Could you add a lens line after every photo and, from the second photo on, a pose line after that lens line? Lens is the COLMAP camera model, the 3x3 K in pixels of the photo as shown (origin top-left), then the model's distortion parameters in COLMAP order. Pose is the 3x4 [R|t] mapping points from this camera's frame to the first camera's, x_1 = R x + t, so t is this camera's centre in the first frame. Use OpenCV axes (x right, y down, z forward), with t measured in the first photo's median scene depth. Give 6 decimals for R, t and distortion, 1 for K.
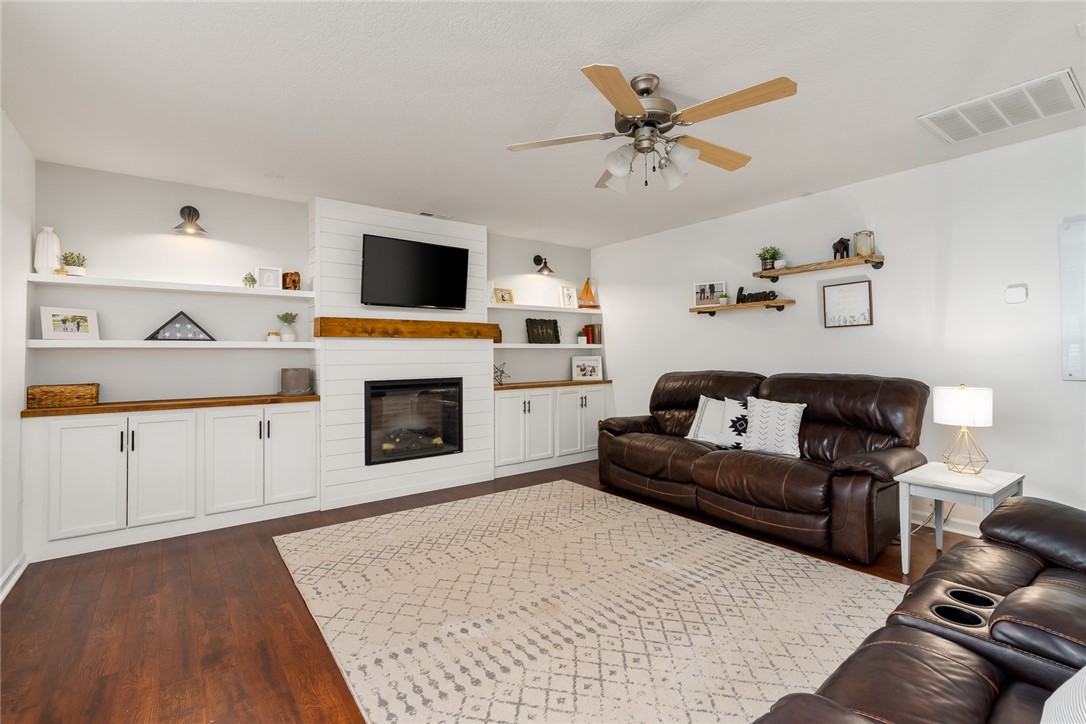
lens RADIAL K [[484.4, 0, 542.3], [0, 484.4, 361.7], [0, 0, 1]] dist [-0.009872, 0.000707]
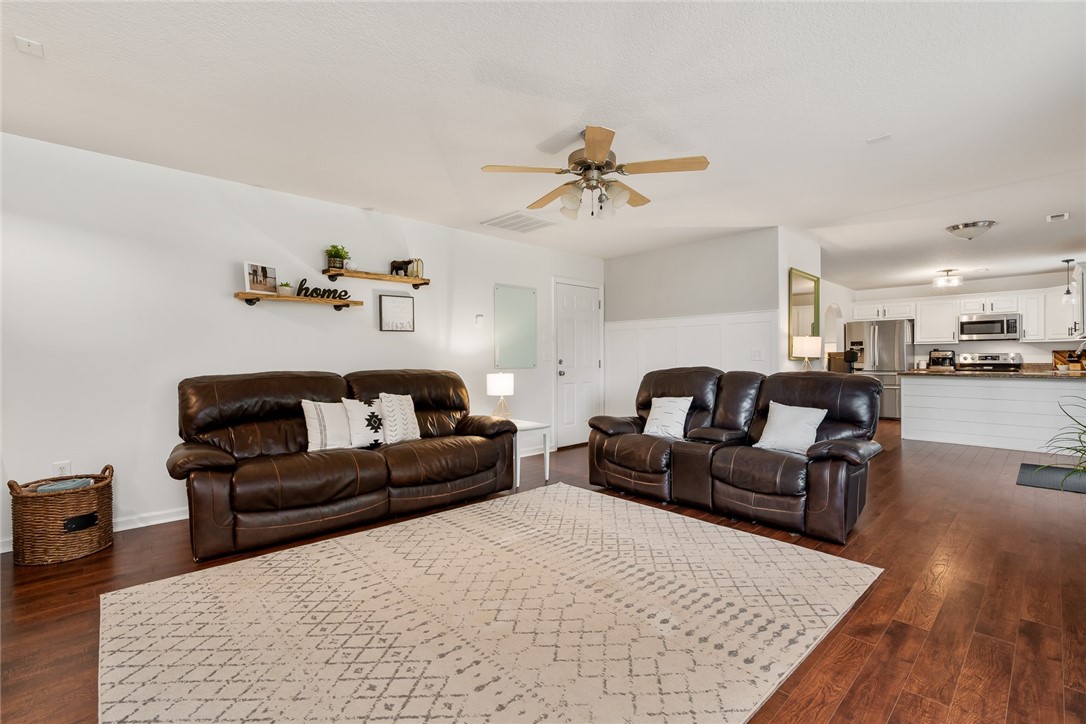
lens RADIAL K [[484.4, 0, 542.3], [0, 484.4, 361.7], [0, 0, 1]] dist [-0.009872, 0.000707]
pose [[-0.090754, 0.004136, 0.995865, -0.816505], [0.017722, 0.999840, -0.002538, 0.018932], [-0.995716, 0.017419, -0.090813, 0.967393]]
